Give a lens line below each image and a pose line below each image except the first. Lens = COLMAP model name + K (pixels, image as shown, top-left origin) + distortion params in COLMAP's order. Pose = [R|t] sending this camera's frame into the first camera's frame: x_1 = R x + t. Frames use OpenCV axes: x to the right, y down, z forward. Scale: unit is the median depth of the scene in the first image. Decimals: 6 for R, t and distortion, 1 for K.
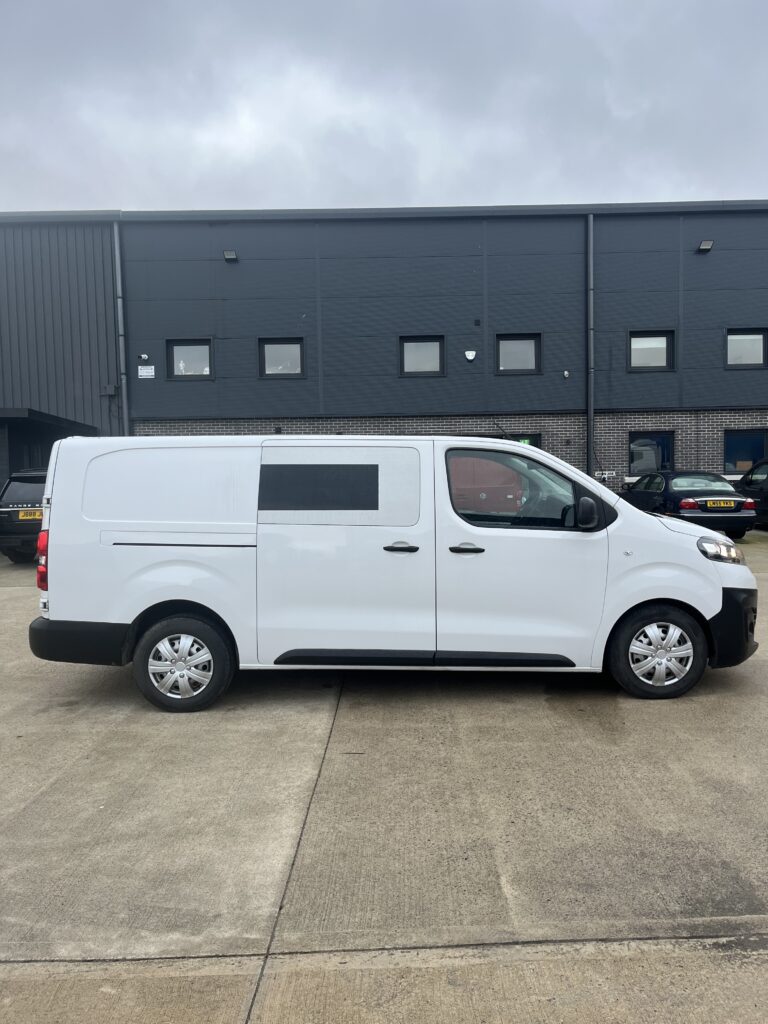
lens RADIAL K [[782.7, 0, 405.9], [0, 782.7, 515.2], [0, 0, 1]] dist [0.044121, -0.061867]
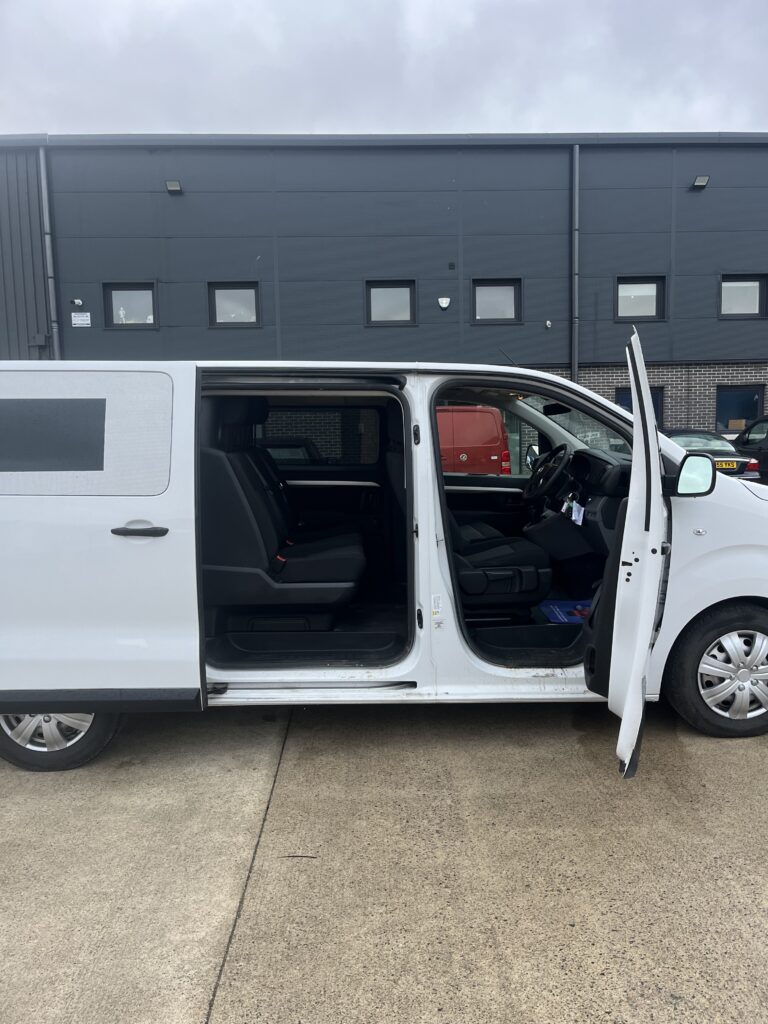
lens RADIAL K [[782.7, 0, 408.2], [0, 782.7, 516.2], [0, 0, 1]] dist [0.044121, -0.061867]
pose [[0.999003, -0.007209, 0.044064, -0.004259], [0.005142, 0.998889, 0.046835, 0.000405], [-0.044353, -0.046562, 0.997930, 0.311742]]
